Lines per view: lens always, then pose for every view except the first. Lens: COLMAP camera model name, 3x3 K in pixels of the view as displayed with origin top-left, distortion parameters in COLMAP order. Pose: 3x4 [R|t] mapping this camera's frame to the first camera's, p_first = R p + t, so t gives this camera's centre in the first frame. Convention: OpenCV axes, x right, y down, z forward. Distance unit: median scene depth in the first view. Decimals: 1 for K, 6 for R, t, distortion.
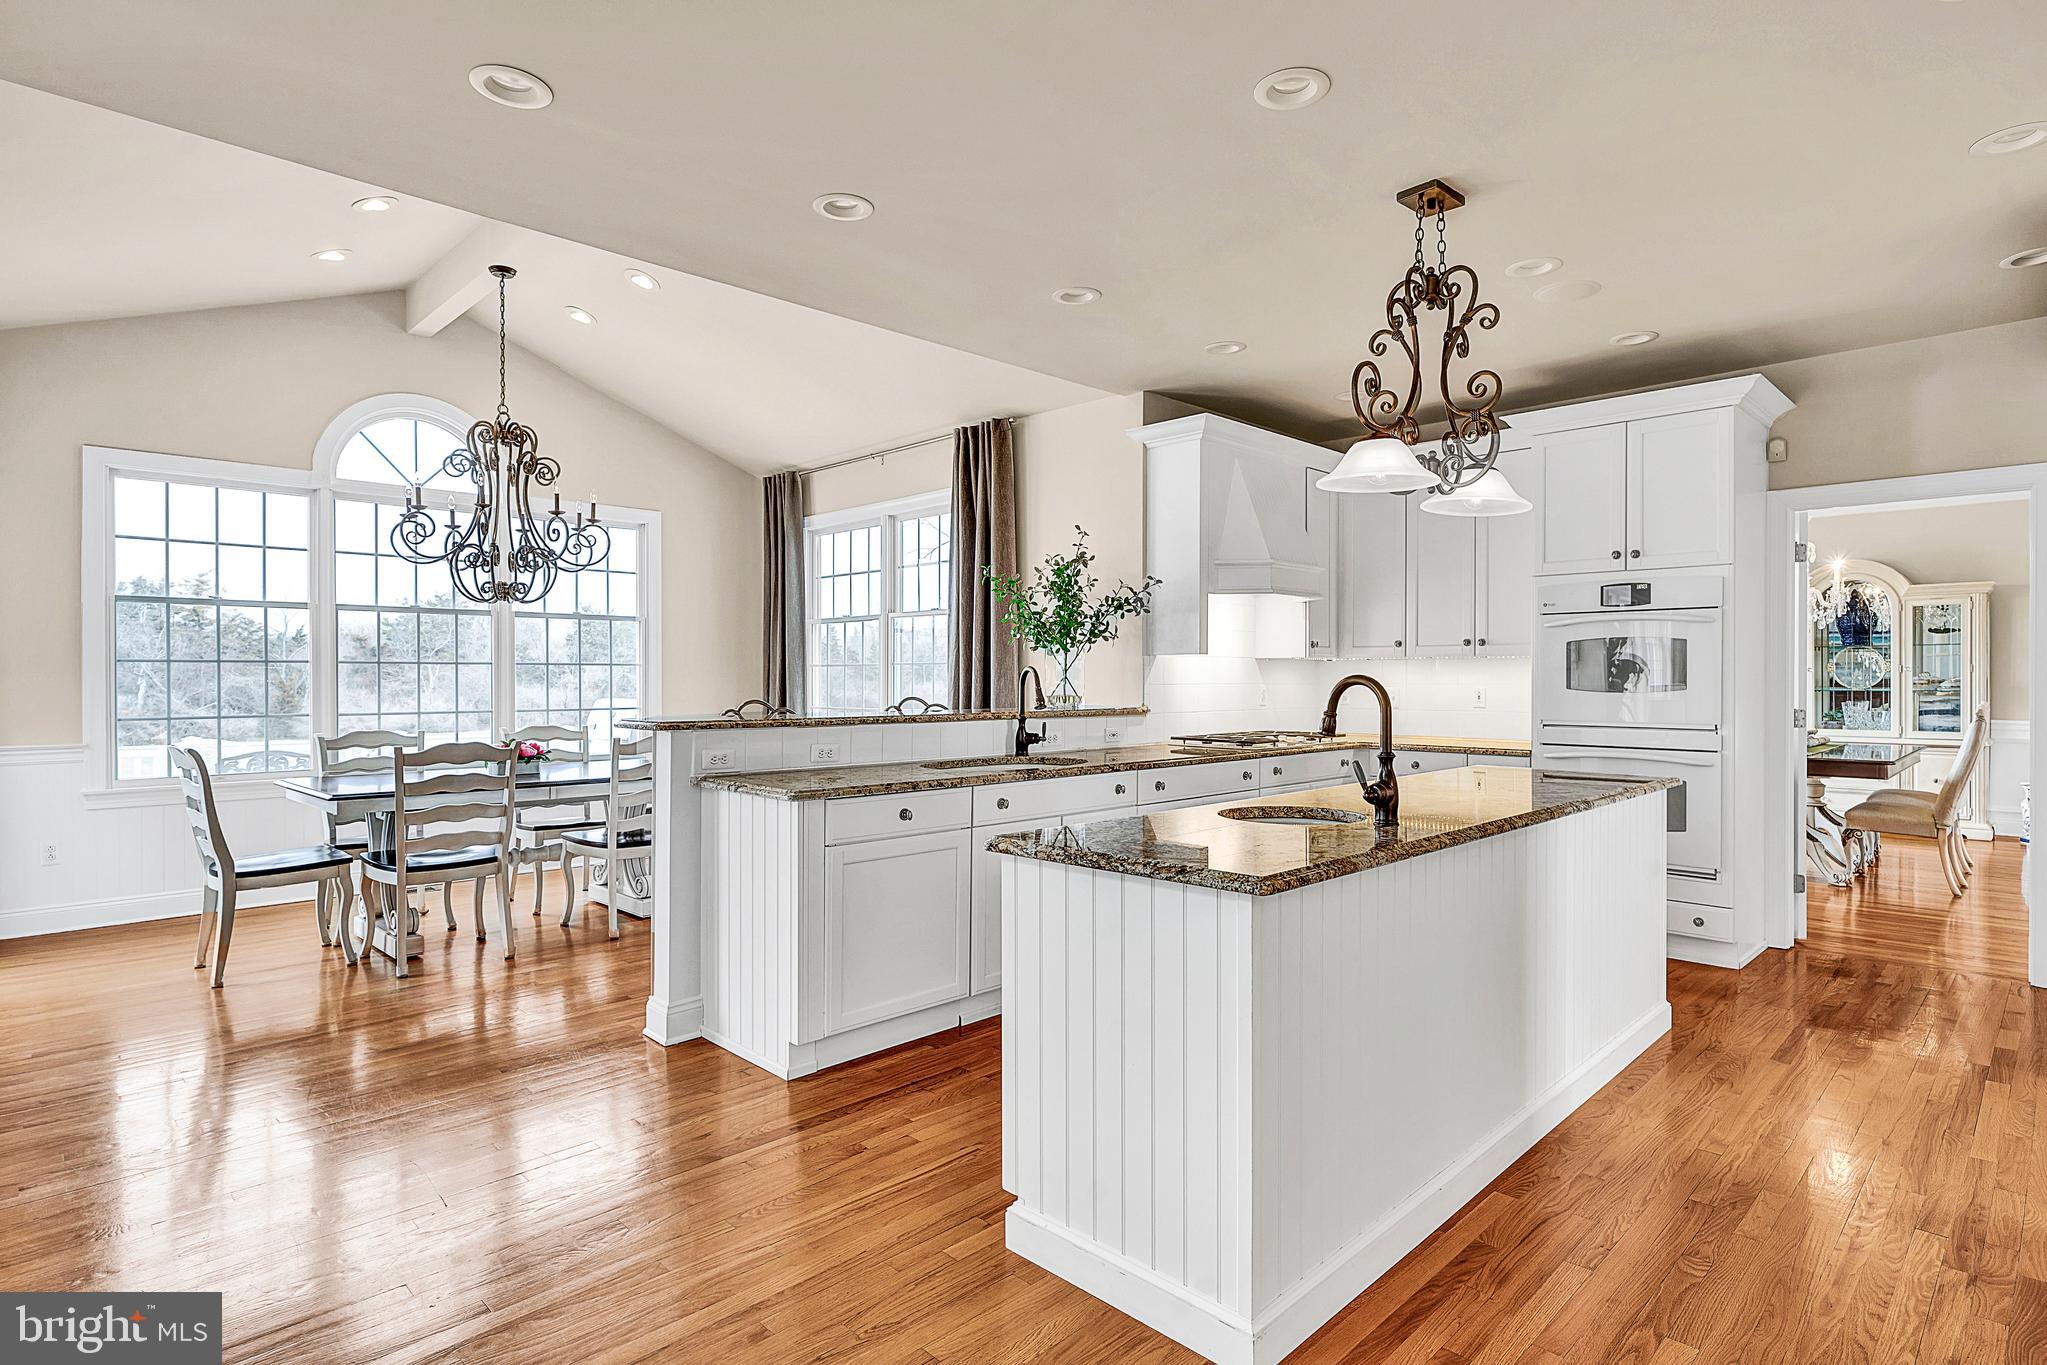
lens RADIAL K [[1041.0, 0, 1043.0], [0, 1041.0, 683.3], [0, 0, 1]] dist [-0.002387, 0.000851]
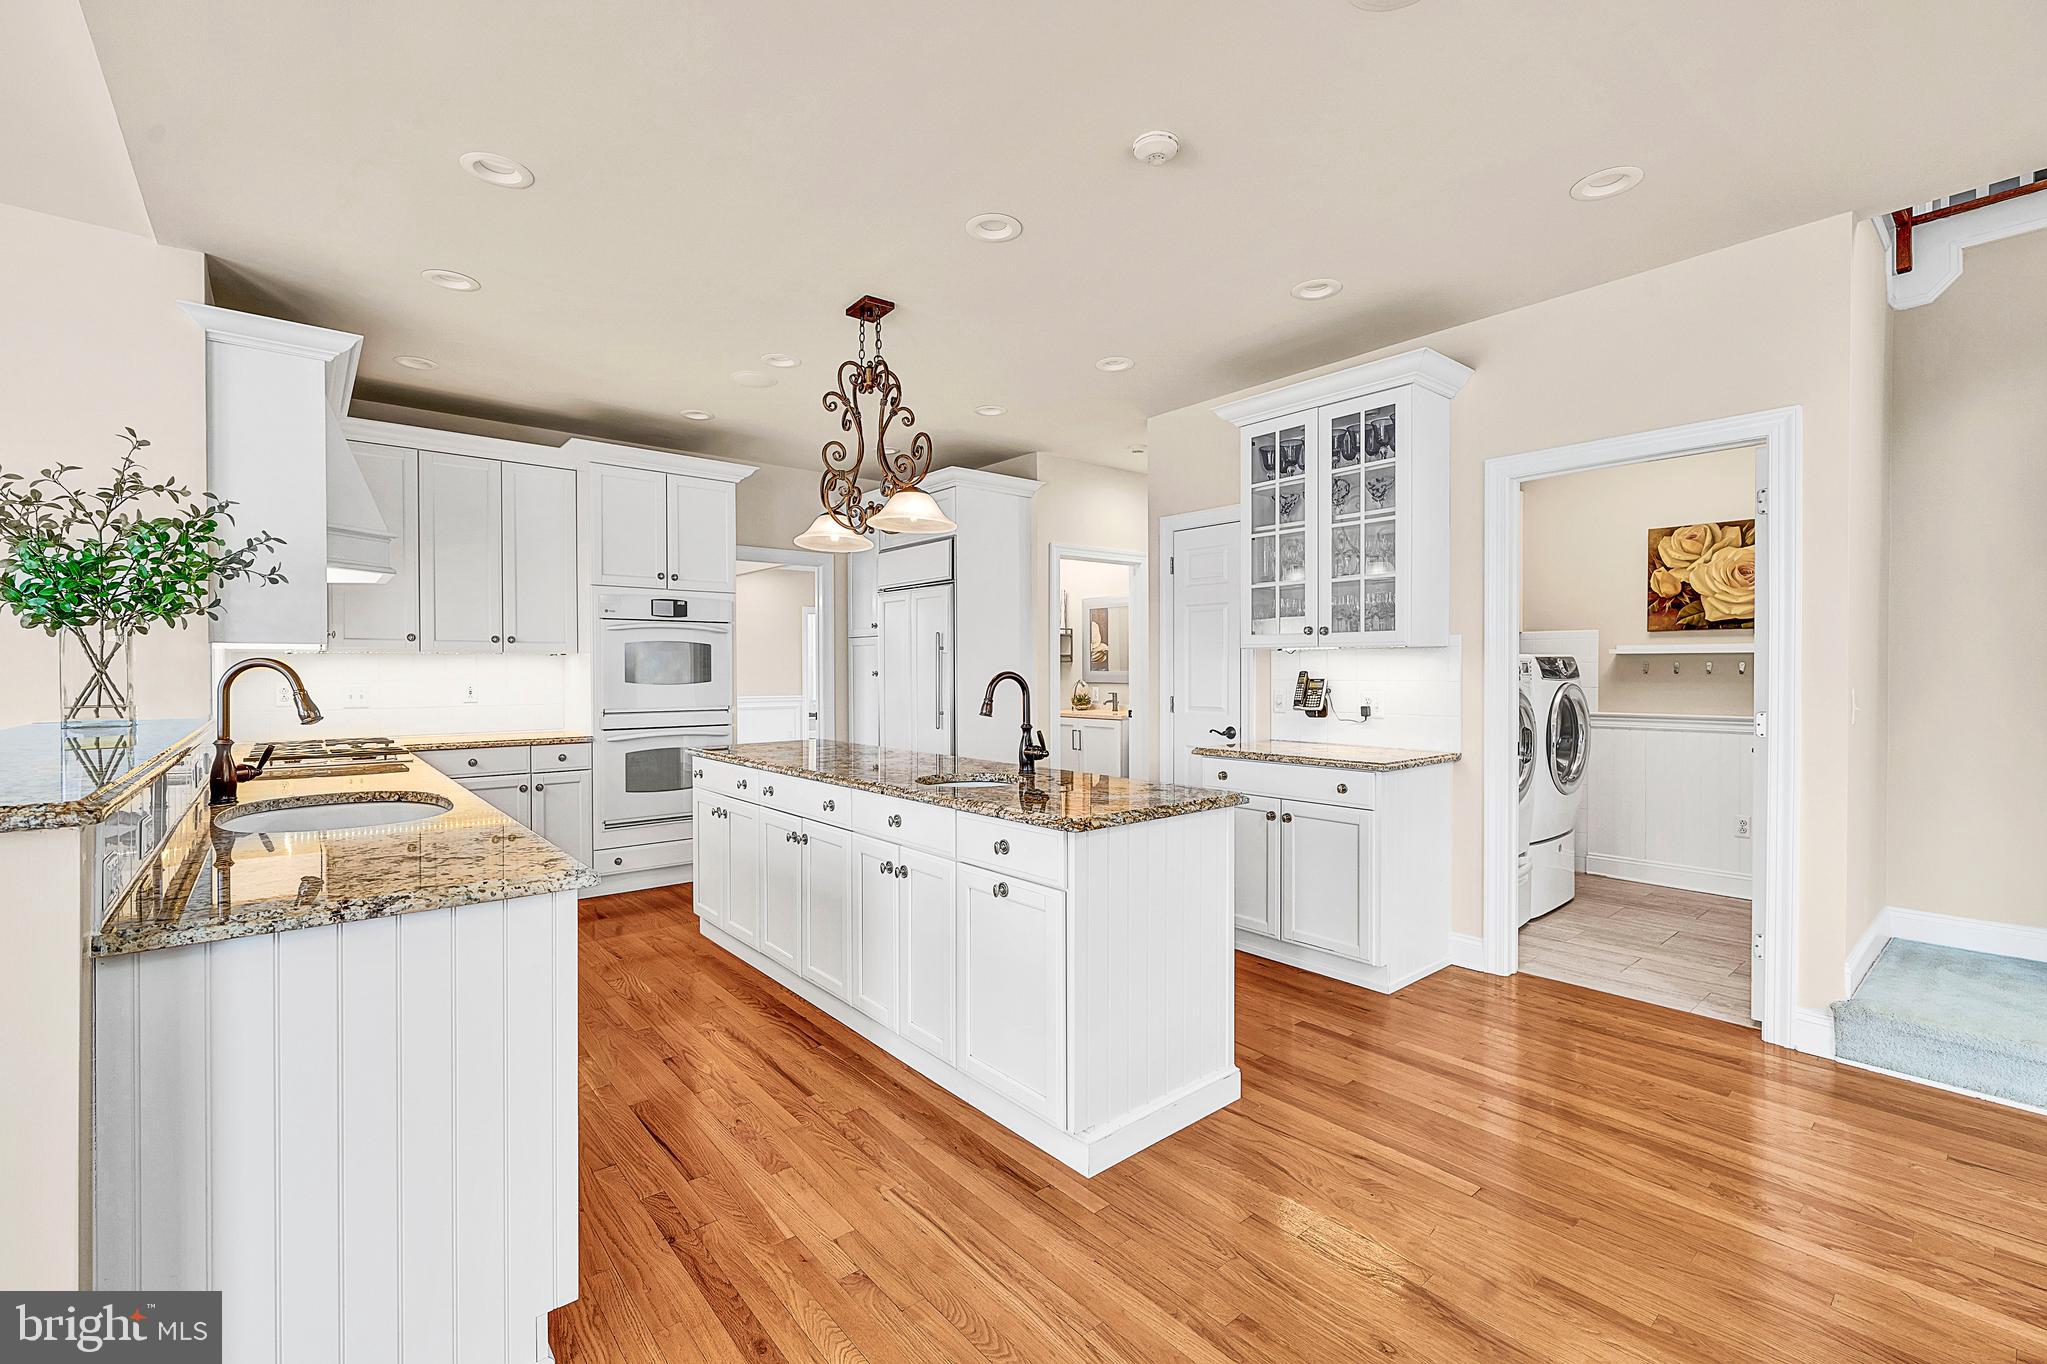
lens RADIAL K [[862.6, 0, 1028.2], [0, 862.6, 678.5], [0, 0, 1]] dist [-0.002154, -0.000535]
pose [[0.094177, -0.010092, 0.995504, -0.424441], [0.008430, 0.999921, 0.009340, -0.004252], [-0.995520, 0.007512, 0.094255, 0.425856]]
